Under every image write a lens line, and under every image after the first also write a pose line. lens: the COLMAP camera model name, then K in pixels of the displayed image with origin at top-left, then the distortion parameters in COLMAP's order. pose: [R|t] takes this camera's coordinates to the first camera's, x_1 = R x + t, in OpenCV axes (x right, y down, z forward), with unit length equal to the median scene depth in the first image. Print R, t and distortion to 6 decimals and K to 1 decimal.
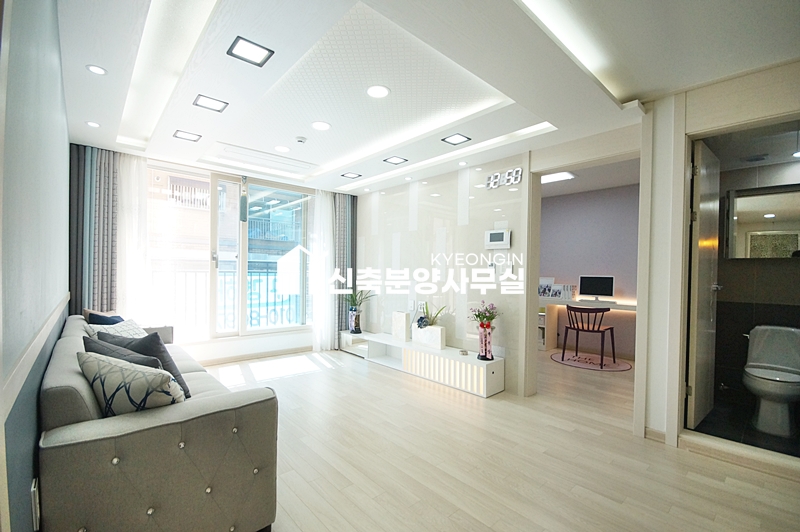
lens RADIAL K [[354.2, 0, 392.4], [0, 354.2, 277.2], [0, 0, 1]] dist [-0.000802, -0.000243]
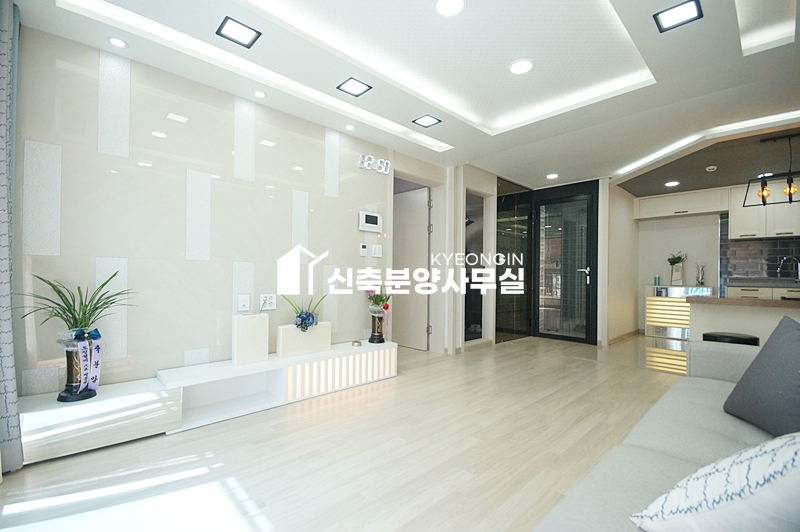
lens RADIAL K [[354.2, 0, 399.6], [0, 354.2, 277.3], [0, 0, 1]] dist [-0.000802, -0.000243]
pose [[-0.050862, -0.019698, 0.998511, -0.739384], [-0.001590, 0.999806, 0.019643, 0.031400], [-0.998704, -0.000589, -0.050884, 1.004577]]
